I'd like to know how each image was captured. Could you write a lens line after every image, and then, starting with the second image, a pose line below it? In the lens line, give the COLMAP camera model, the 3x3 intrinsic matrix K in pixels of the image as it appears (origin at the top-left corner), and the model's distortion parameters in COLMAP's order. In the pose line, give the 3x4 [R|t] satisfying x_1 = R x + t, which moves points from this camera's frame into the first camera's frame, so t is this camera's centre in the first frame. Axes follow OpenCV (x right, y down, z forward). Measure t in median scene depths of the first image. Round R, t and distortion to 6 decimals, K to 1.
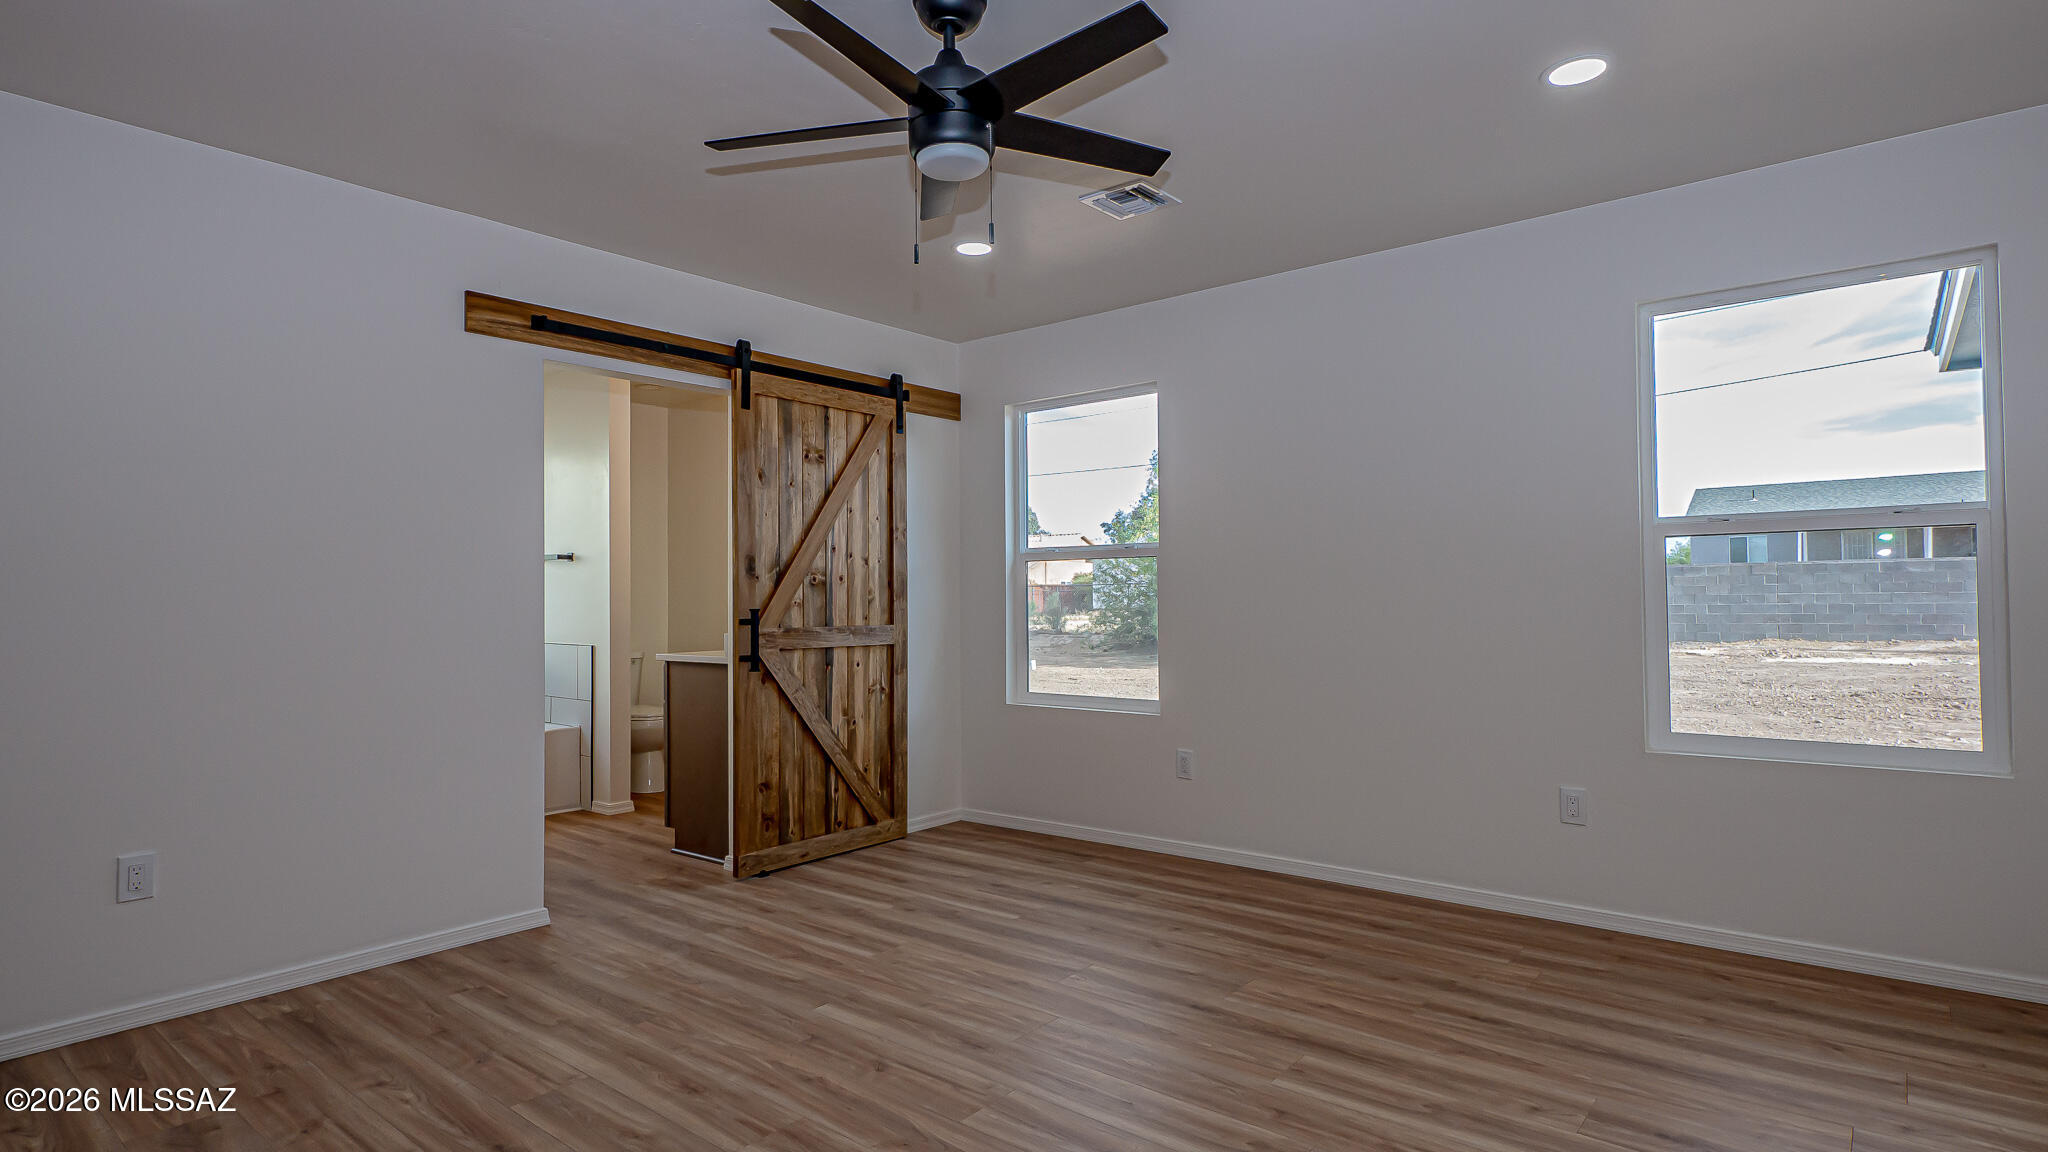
lens RADIAL K [[1044.5, 0, 1024.0], [0, 1044.5, 576.0], [0, 0, 1]] dist [0.001230, 0.000158]
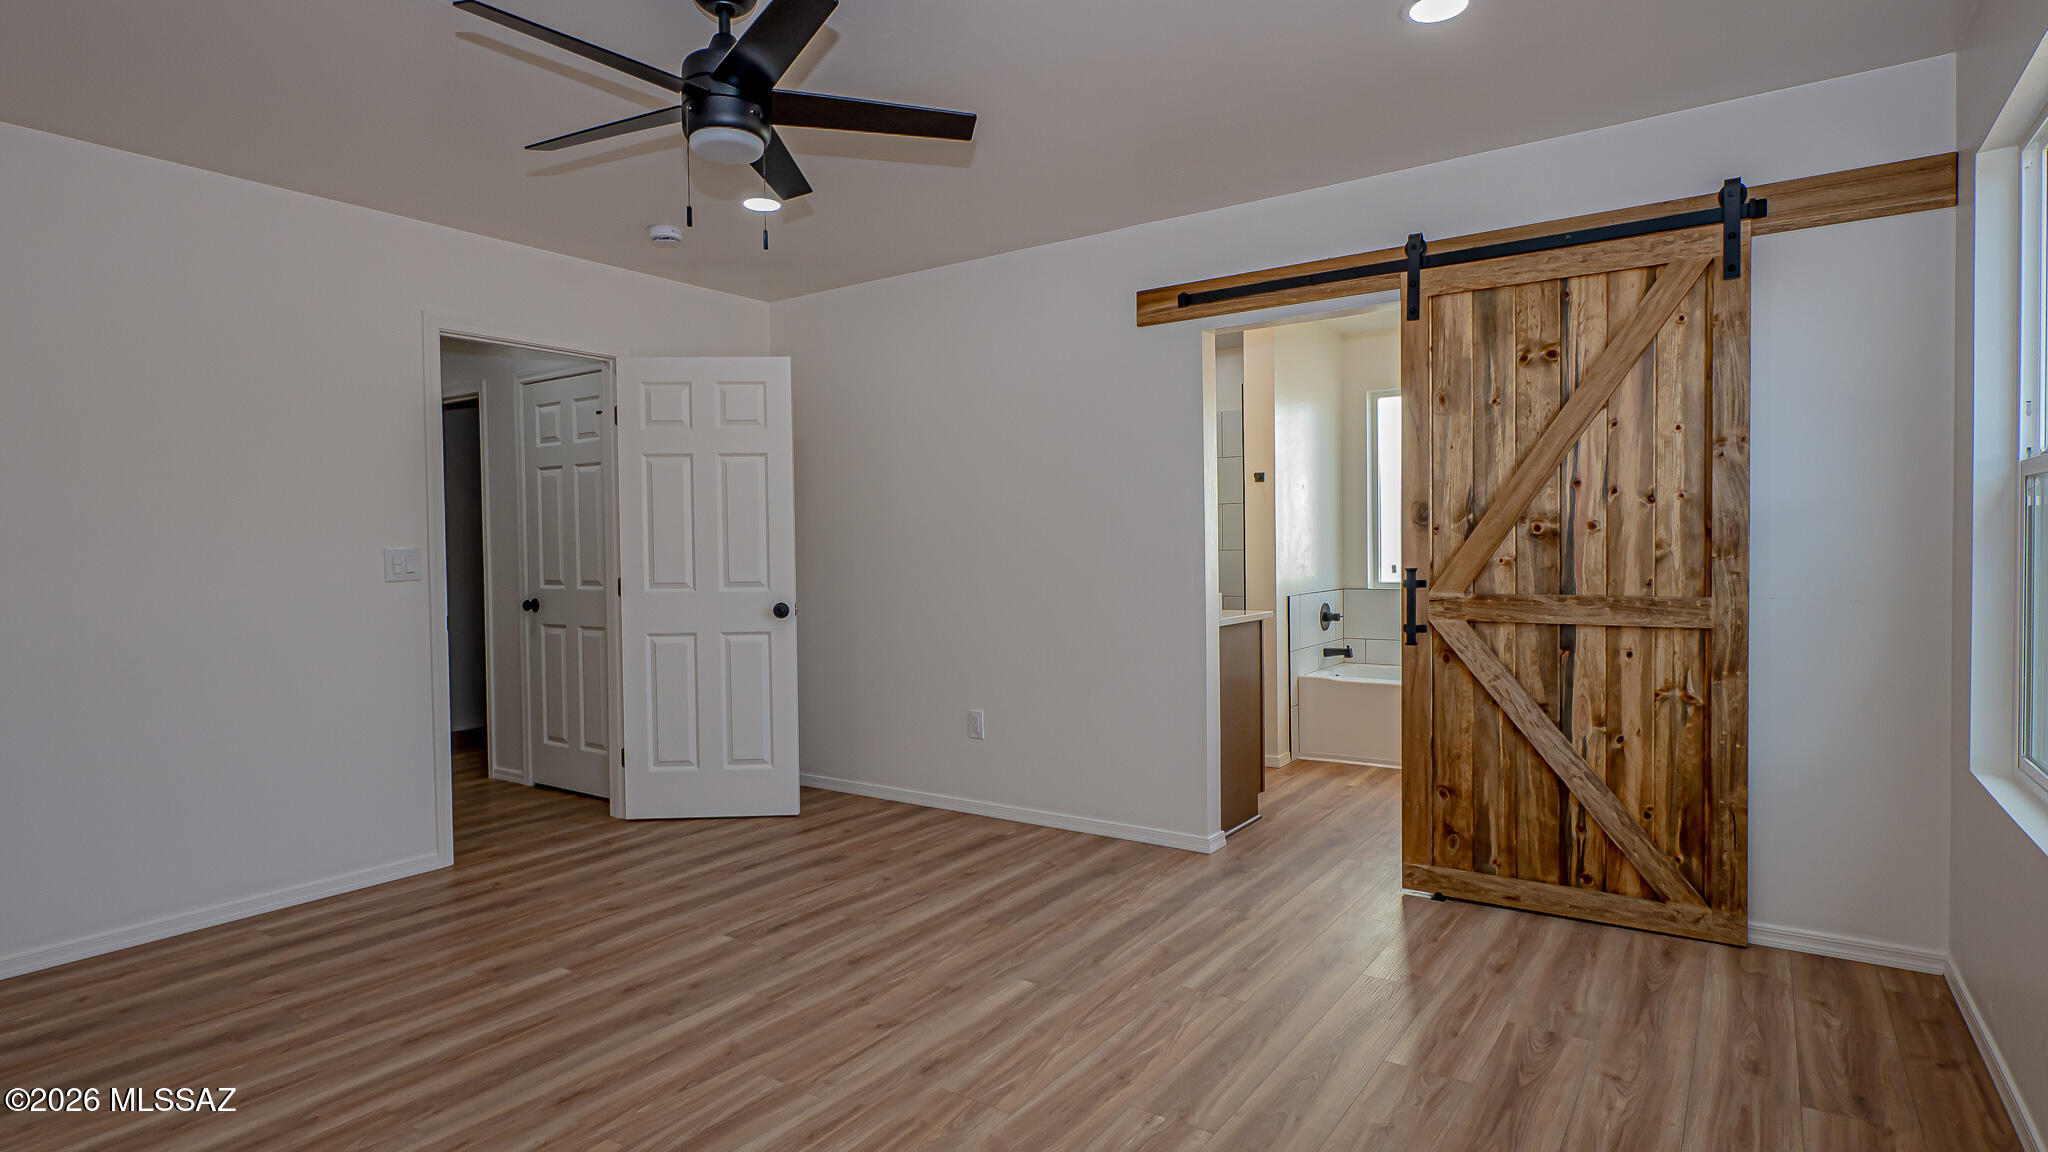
lens RADIAL K [[1044.5, 0, 1024.0], [0, 1044.5, 576.0], [0, 0, 1]] dist [0.001230, 0.000158]
pose [[0.088122, 0.036731, -0.995432, 0.488095], [0.034500, 0.998608, 0.039902, -0.004815], [0.995512, -0.037859, 0.086732, 0.587766]]
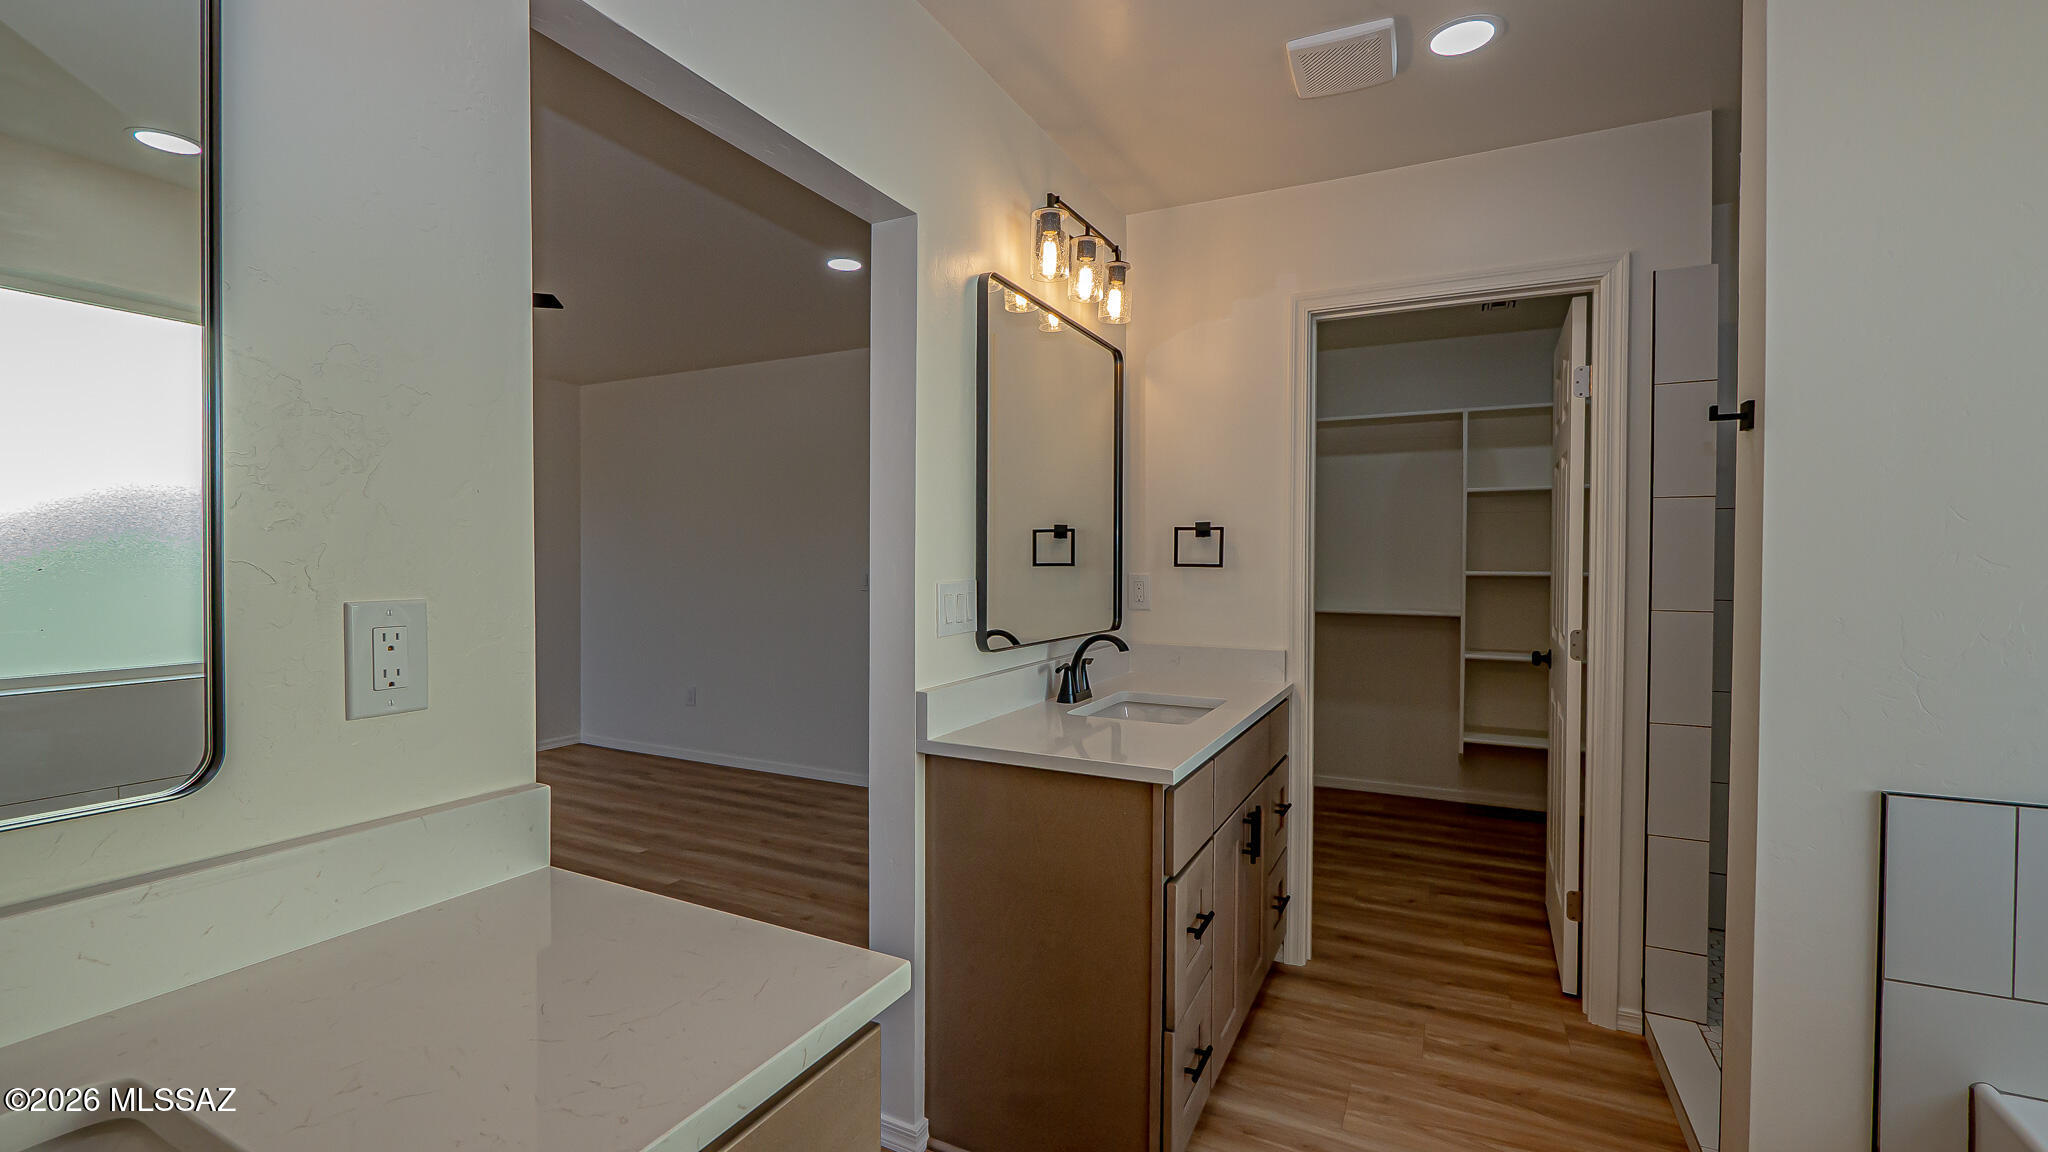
lens RADIAL K [[866.8, 0, 1024.0], [0, 866.8, 576.0], [0, 0, 1]] dist [-0.000878, -0.000900]
pose [[-0.974761, 0.008459, -0.223090, -0.350142], [0.009521, 0.999948, -0.003688, 0.004835], [0.223047, -0.005719, -0.974791, 1.227642]]
